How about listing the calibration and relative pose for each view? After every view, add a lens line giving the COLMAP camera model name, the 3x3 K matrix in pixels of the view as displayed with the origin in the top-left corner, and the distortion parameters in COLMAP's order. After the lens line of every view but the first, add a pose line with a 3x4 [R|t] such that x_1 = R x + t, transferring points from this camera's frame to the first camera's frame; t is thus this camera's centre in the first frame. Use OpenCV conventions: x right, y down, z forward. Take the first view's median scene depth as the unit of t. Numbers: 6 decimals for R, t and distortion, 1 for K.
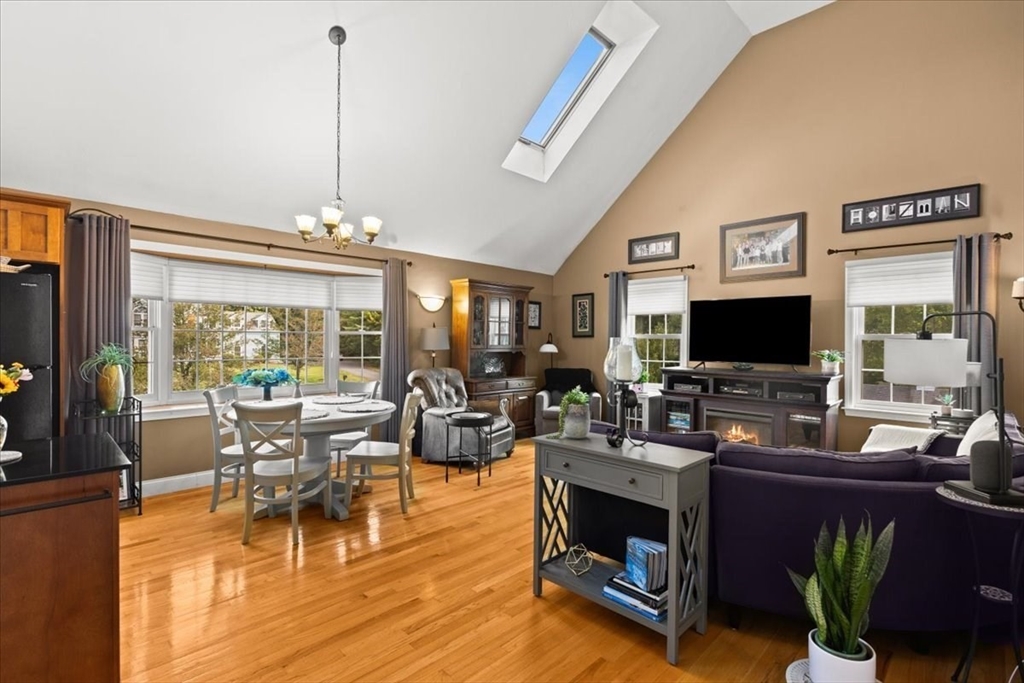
lens RADIAL K [[466.9, 0, 509.3], [0, 466.9, 343.2], [0, 0, 1]] dist [0.000186, -0.000285]
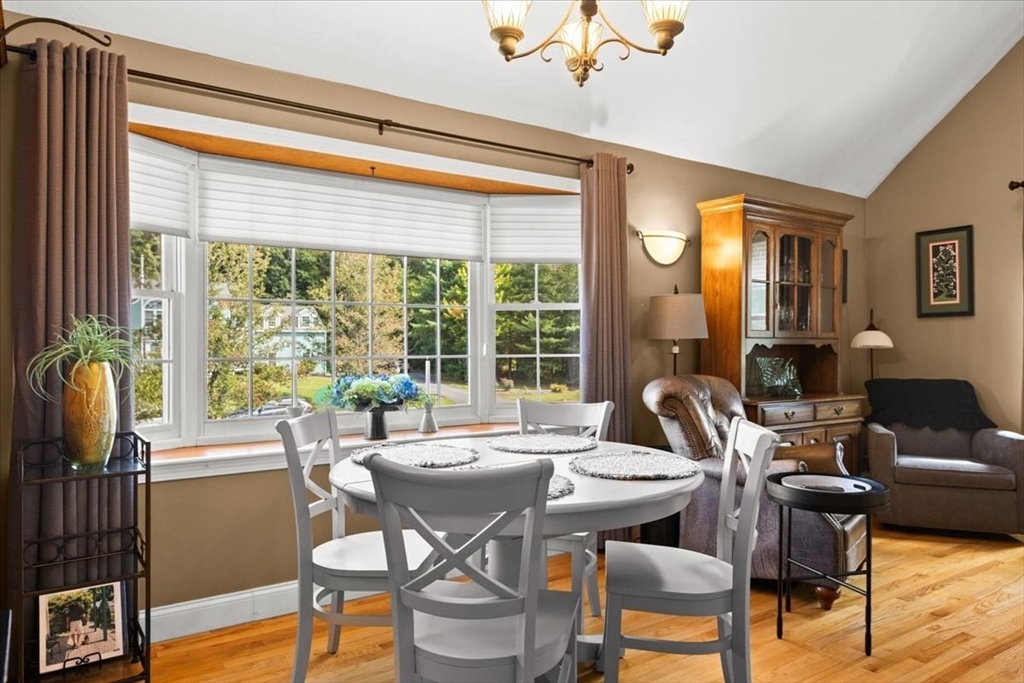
lens RADIAL K [[694.5, 0, 527.7], [0, 694.5, 342.4], [0, 0, 1]] dist [0.015002, -0.002183]
pose [[0.984578, -0.007724, -0.174777, -0.238703], [0.006756, 0.999958, -0.006130, 0.026053], [0.174817, 0.004854, 0.984589, 0.307677]]
